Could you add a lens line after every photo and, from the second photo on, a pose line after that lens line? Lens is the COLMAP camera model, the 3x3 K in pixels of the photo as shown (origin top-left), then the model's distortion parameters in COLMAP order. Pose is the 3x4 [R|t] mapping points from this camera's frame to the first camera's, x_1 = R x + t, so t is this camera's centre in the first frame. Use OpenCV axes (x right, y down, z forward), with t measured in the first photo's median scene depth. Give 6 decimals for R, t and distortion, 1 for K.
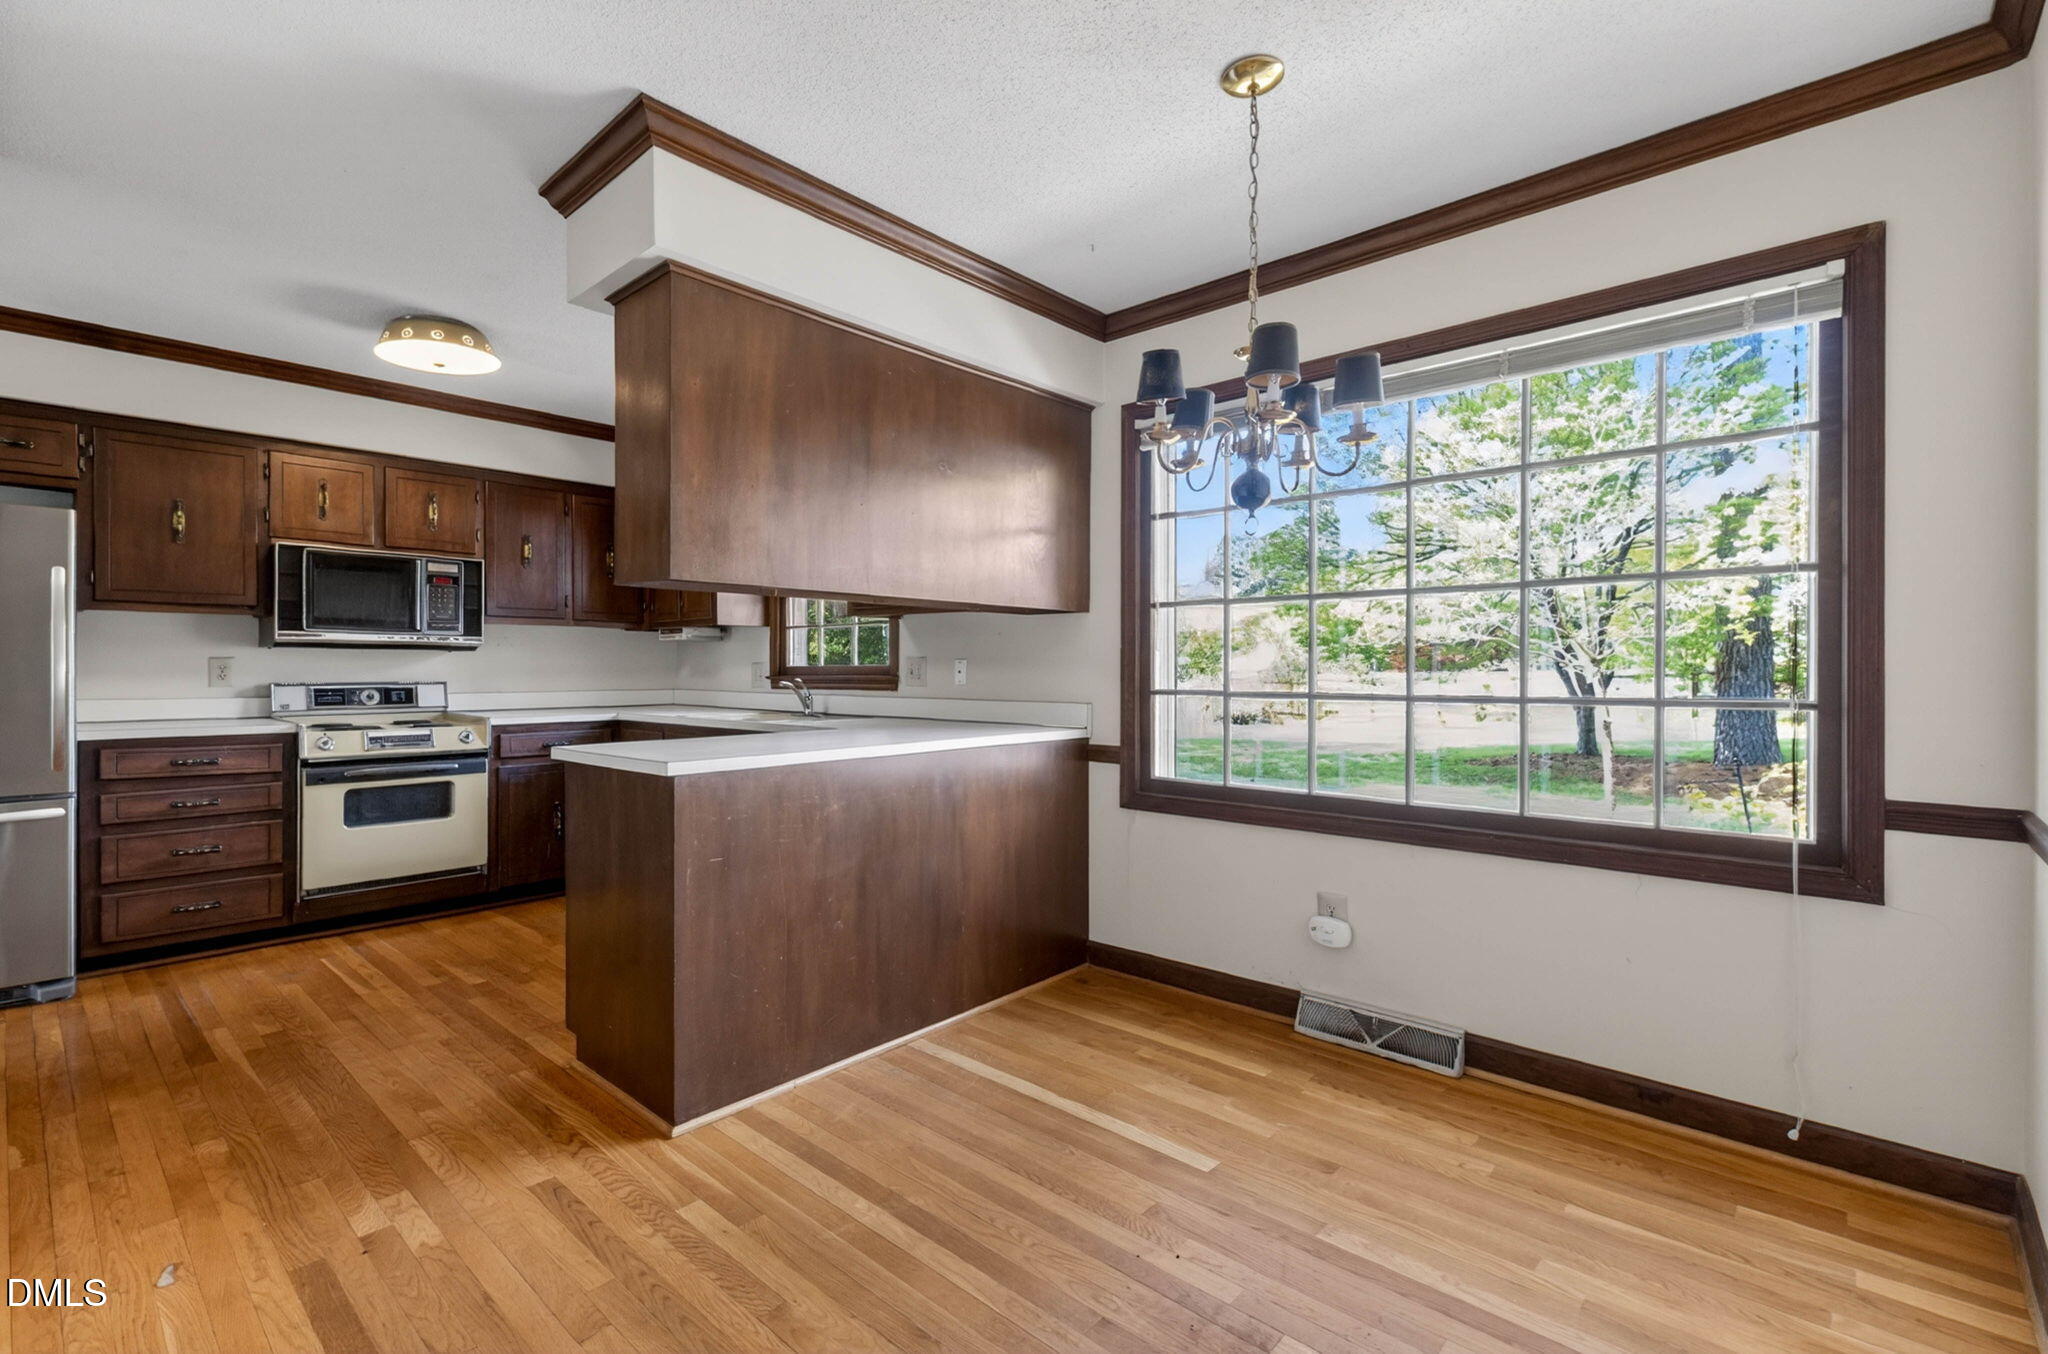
lens RADIAL K [[921.5, 0, 1026.3], [0, 921.5, 669.8], [0, 0, 1]] dist [-0.000187, 0.011448]
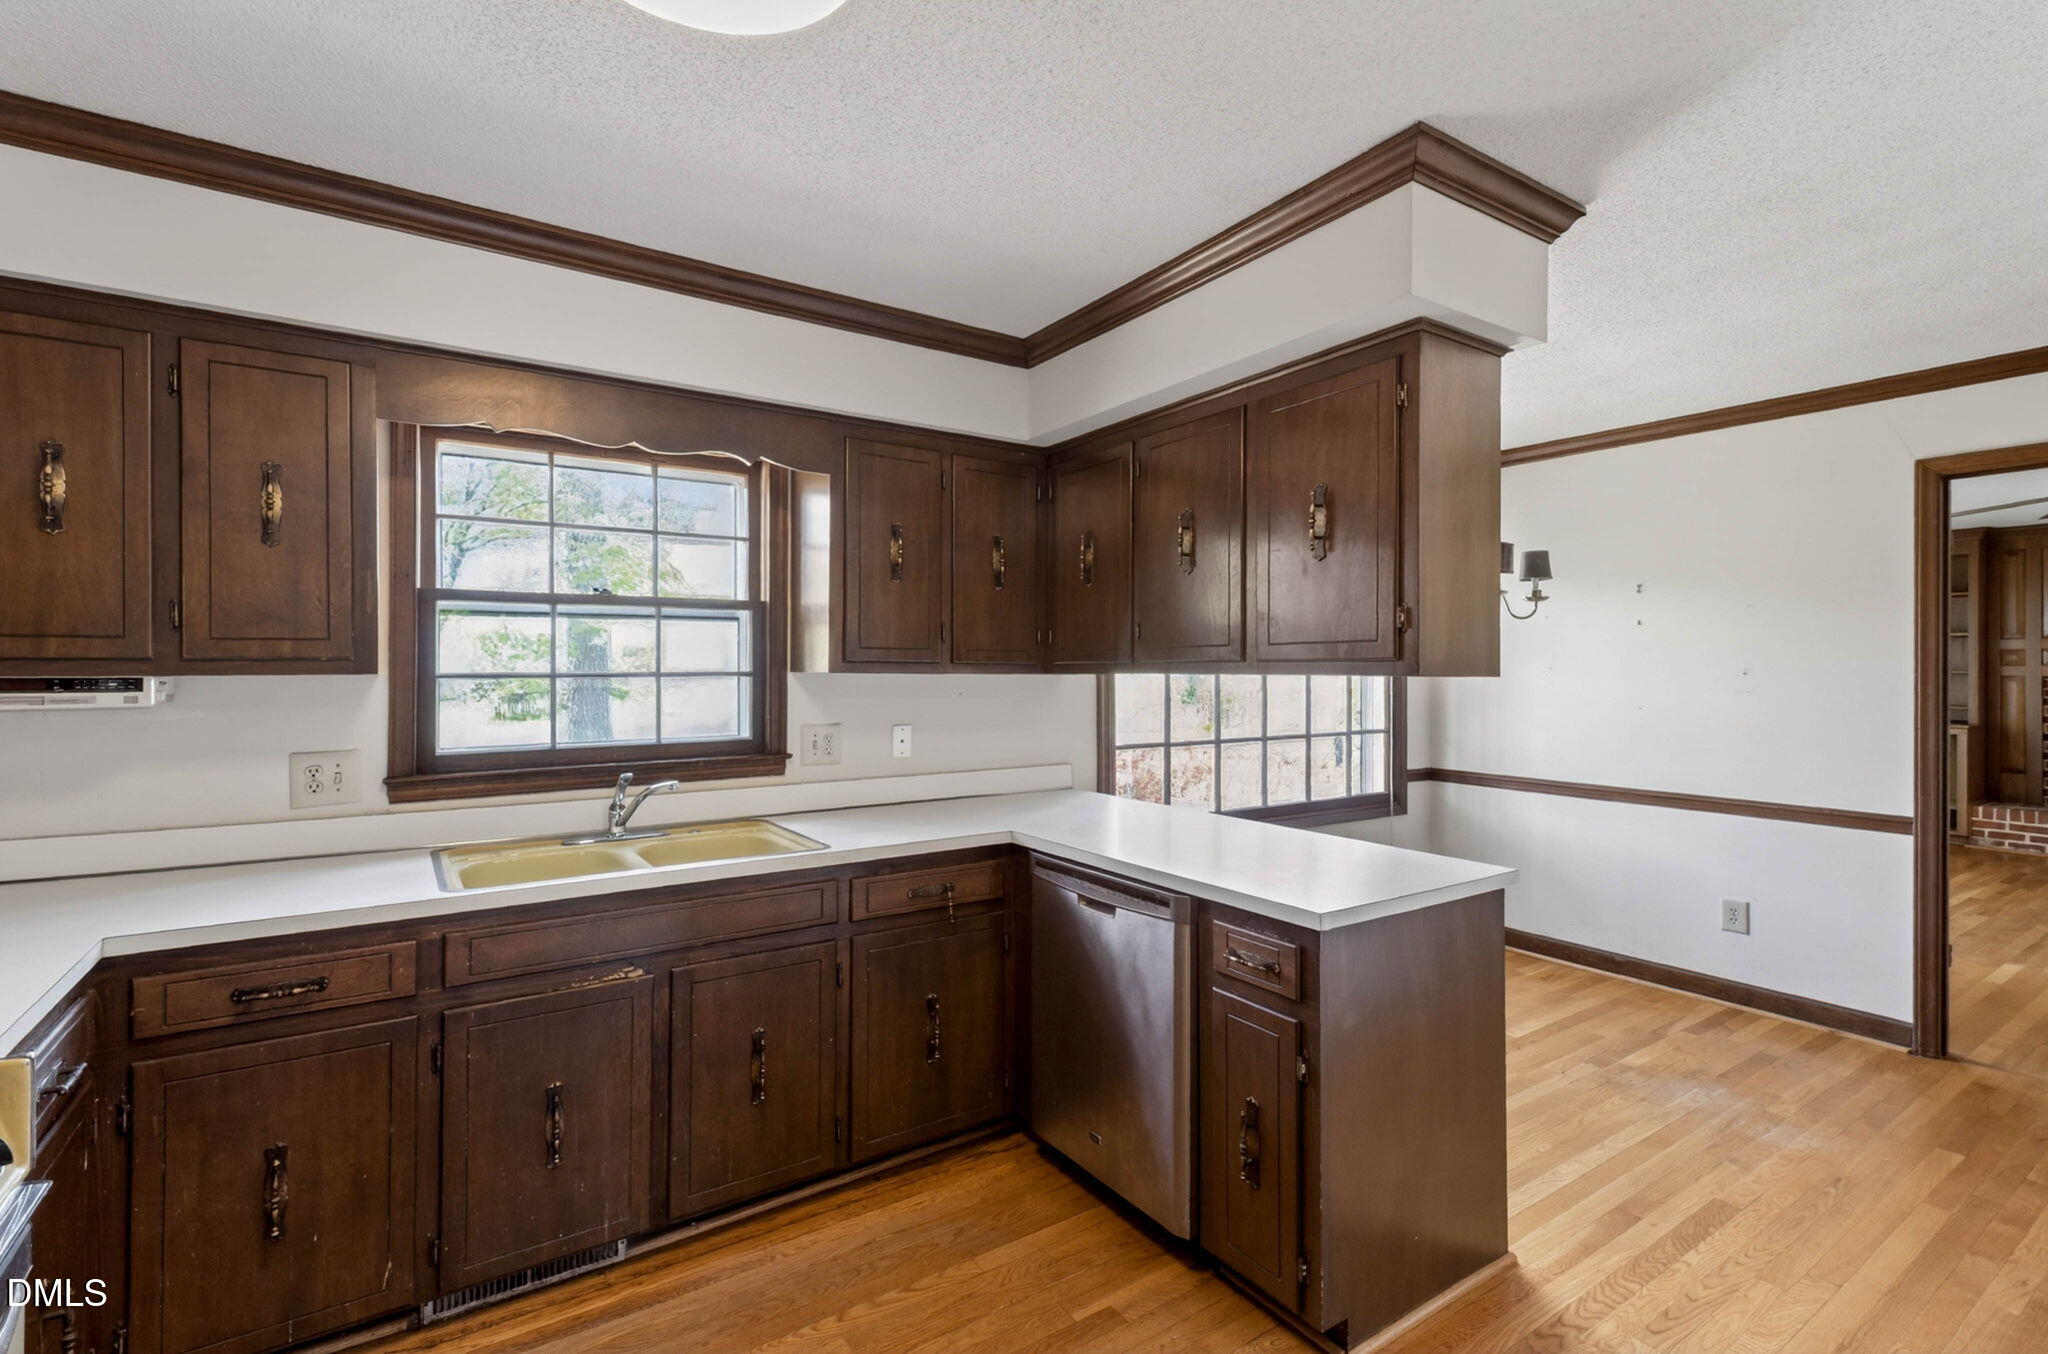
lens RADIAL K [[921.5, 0, 1026.3], [0, 921.5, 669.8], [0, 0, 1]] dist [-0.000187, 0.011448]
pose [[0.246172, 0.001190, 0.969225, -1.445508], [0.000892, 0.999999, -0.001455, -0.103051], [-0.969226, 0.001222, 0.246171, 1.262057]]
